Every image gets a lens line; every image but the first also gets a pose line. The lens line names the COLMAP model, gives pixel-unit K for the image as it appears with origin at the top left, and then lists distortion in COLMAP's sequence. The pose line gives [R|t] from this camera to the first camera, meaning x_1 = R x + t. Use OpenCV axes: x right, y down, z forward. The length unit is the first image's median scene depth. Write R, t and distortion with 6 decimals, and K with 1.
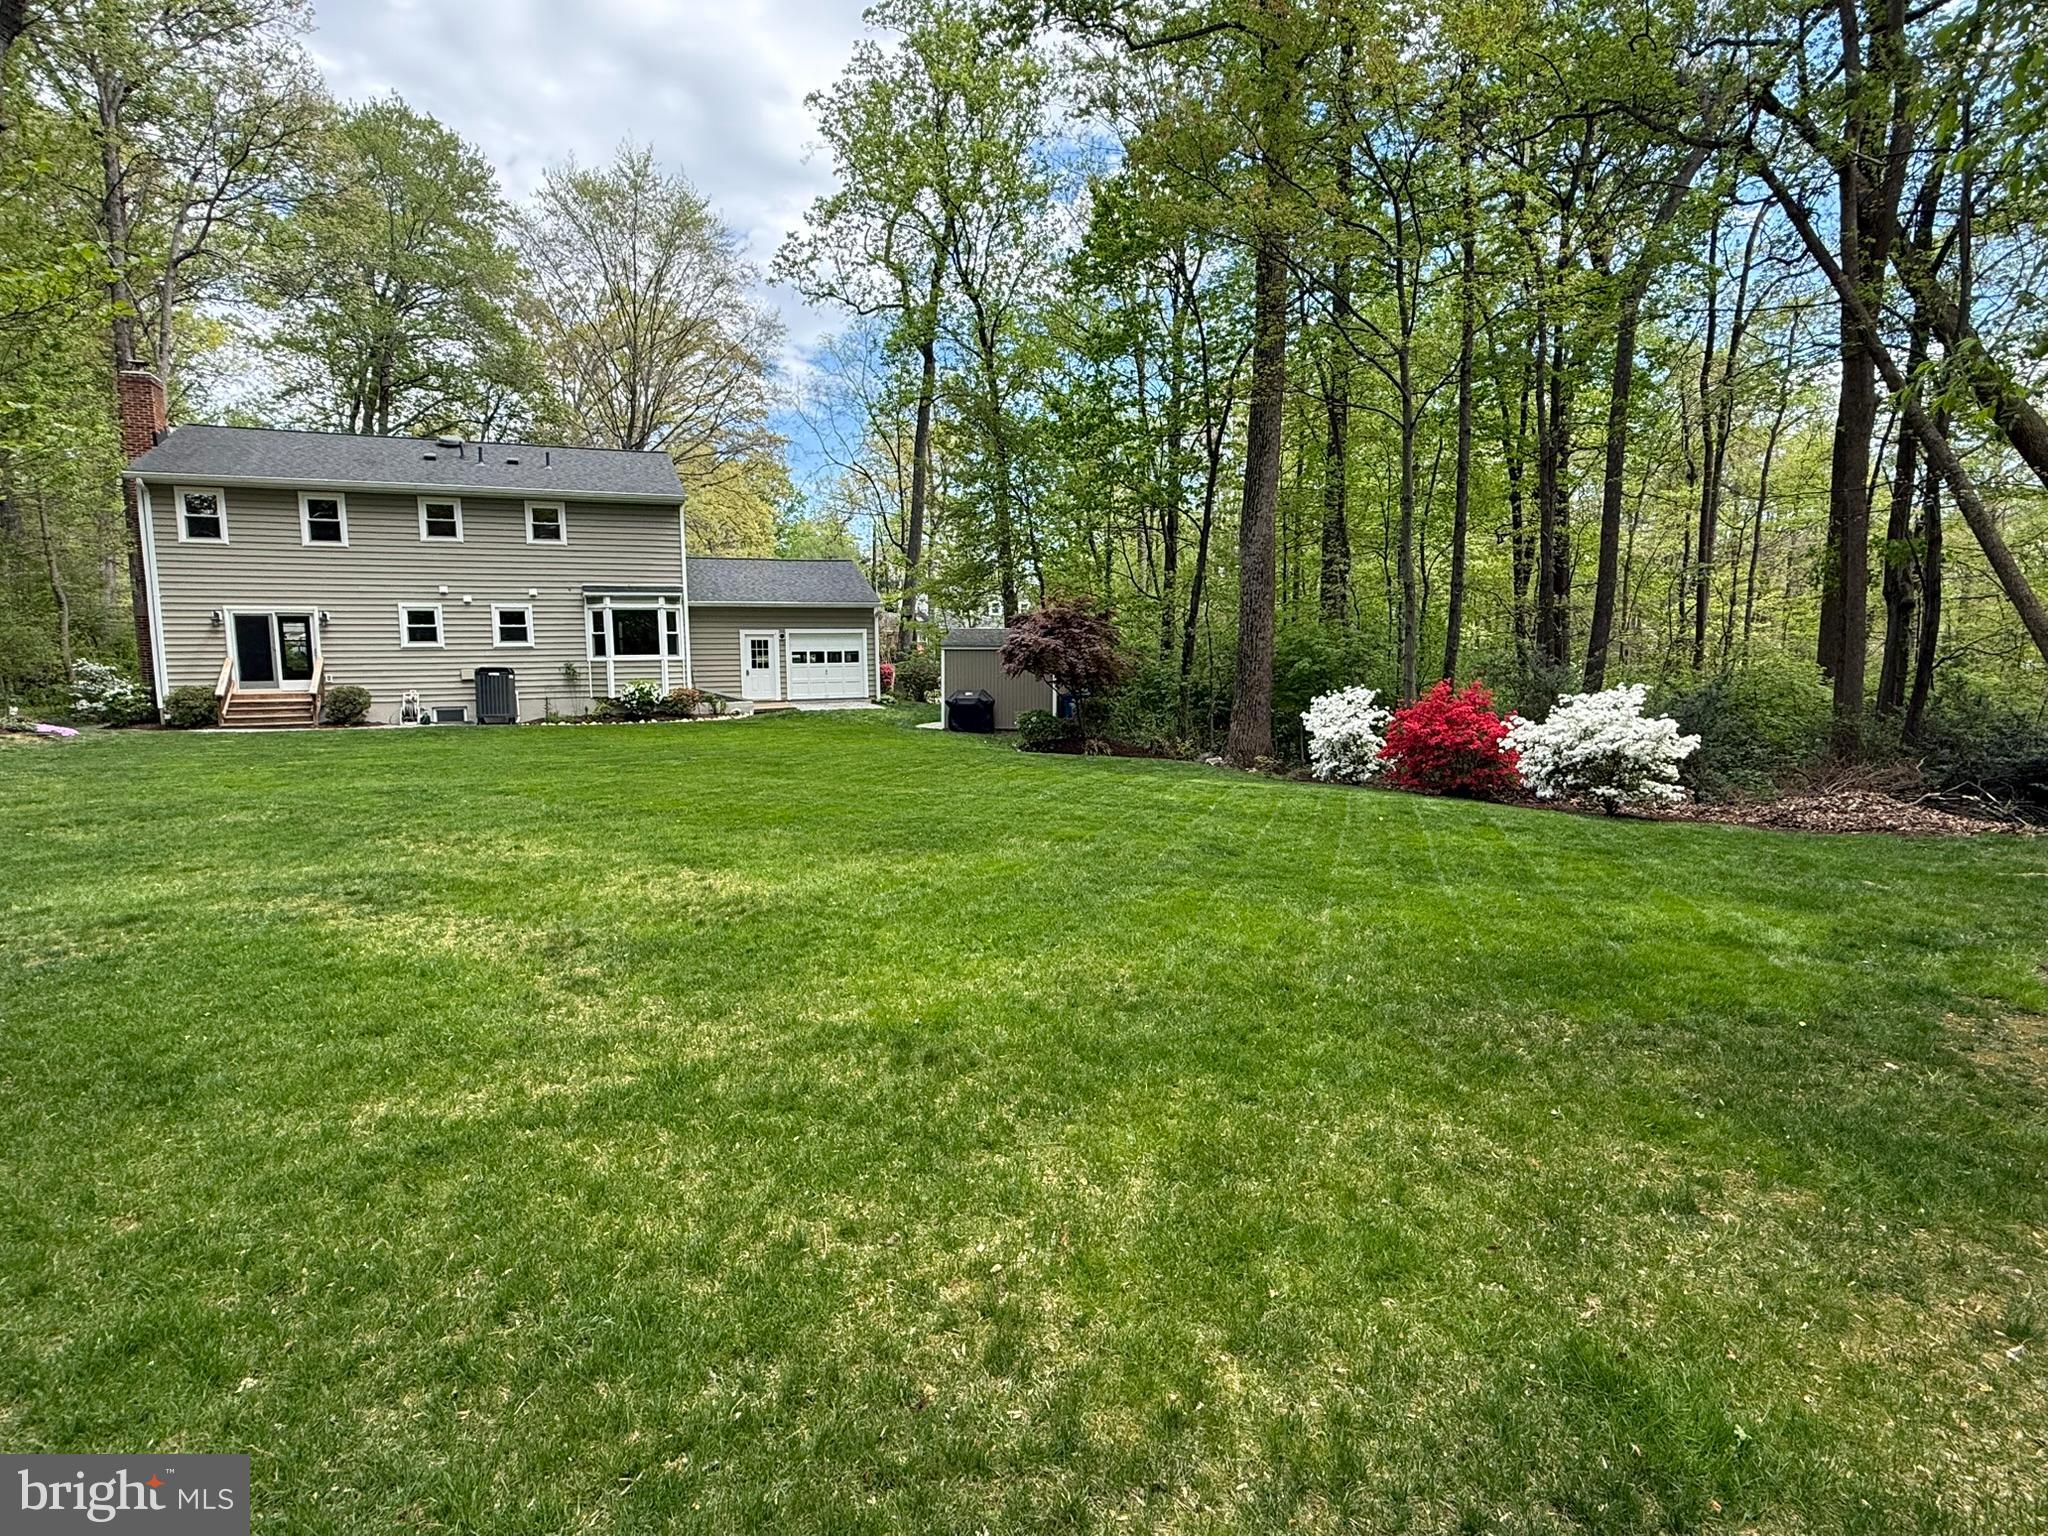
lens RADIAL K [[1075.5, 0, 1030.7], [0, 1075.5, 773.8], [0, 0, 1]] dist [0.002131, 0.002512]
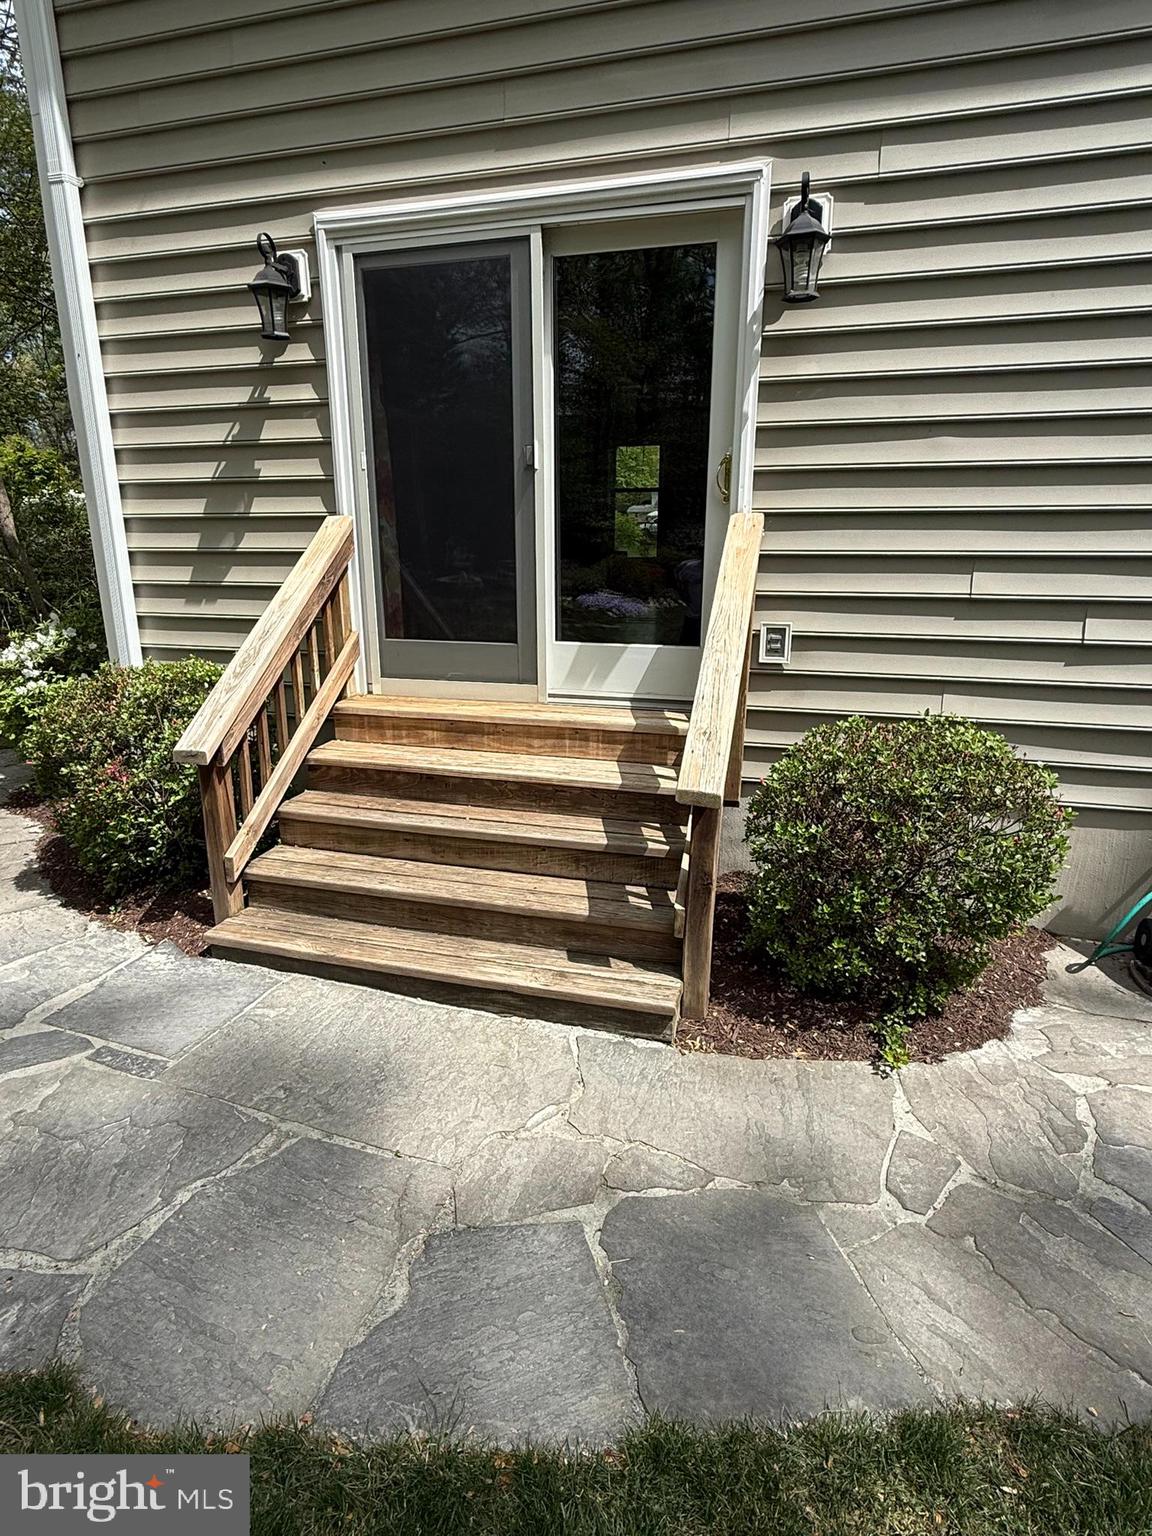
lens RADIAL K [[806.6, 0, 573.2], [0, 806.6, 756.1], [0, 0, 1]] dist [0.002131, 0.002512]
pose [[0.780673, 0.171829, -0.600853, -0.586211], [-0.075955, 0.980418, 0.181689, -0.089935], [0.620306, -0.096202, 0.778438, 0.864209]]
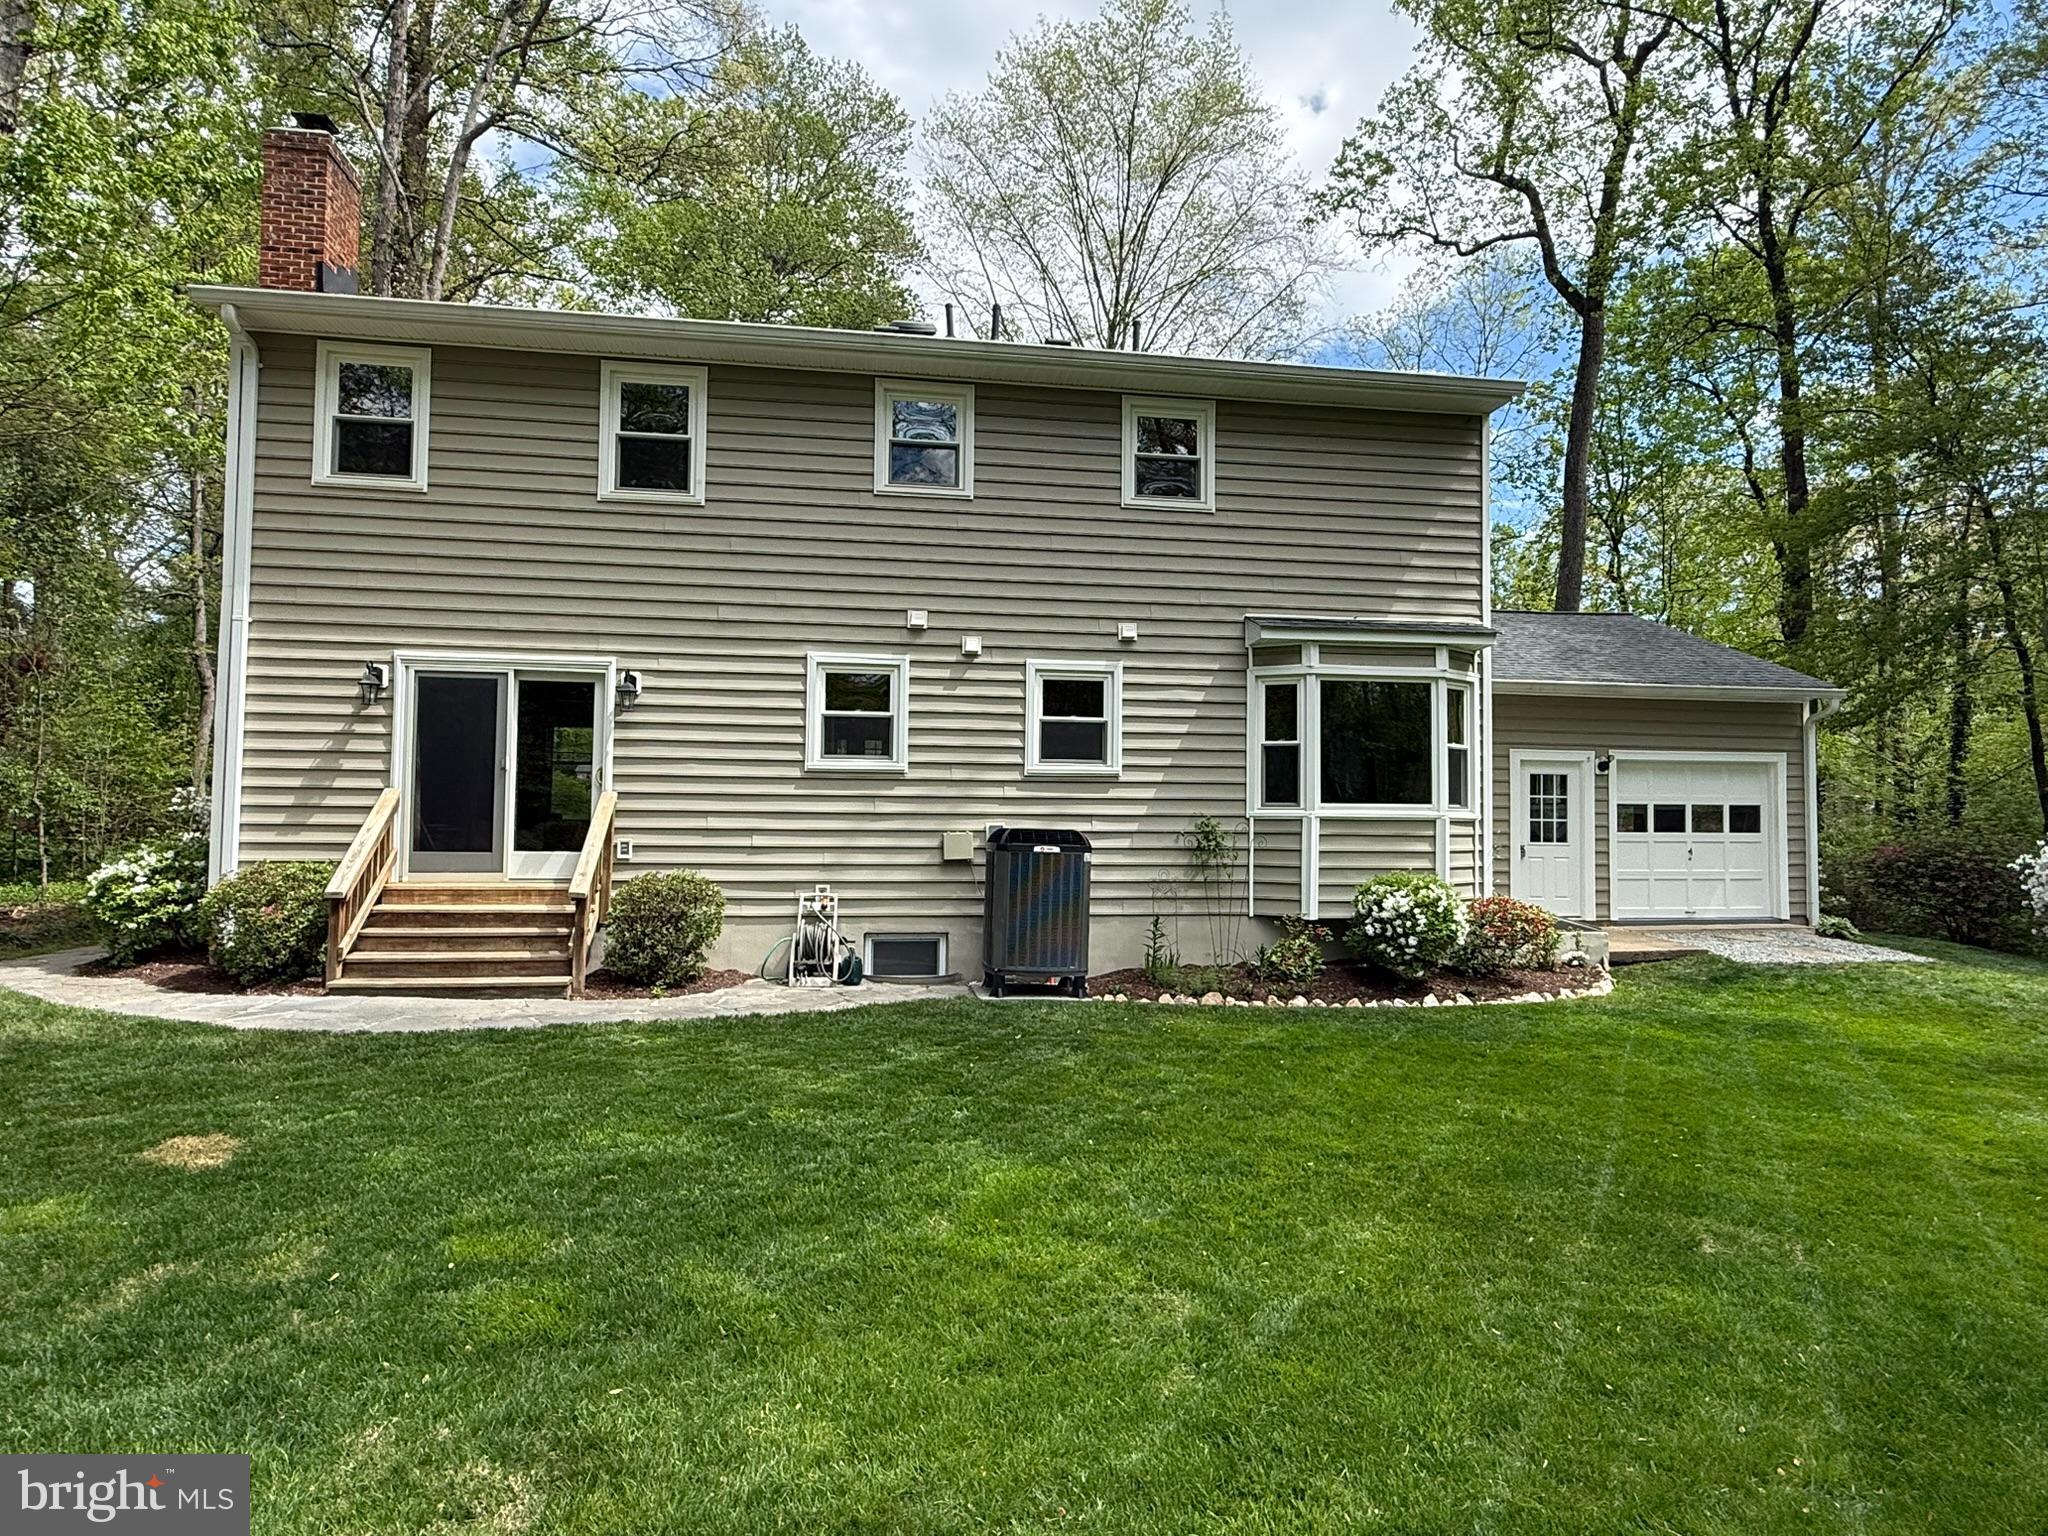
lens RADIAL K [[1141.2, 0, 1019.9], [0, 1141.2, 767.8], [0, 0, 1]] dist [0.006383, 0.001350]
pose [[0.969642, 0.013912, -0.244135, -0.416622], [-0.049697, 0.988756, -0.141039, -0.066107], [0.239427, 0.148889, 0.959430, 0.639837]]
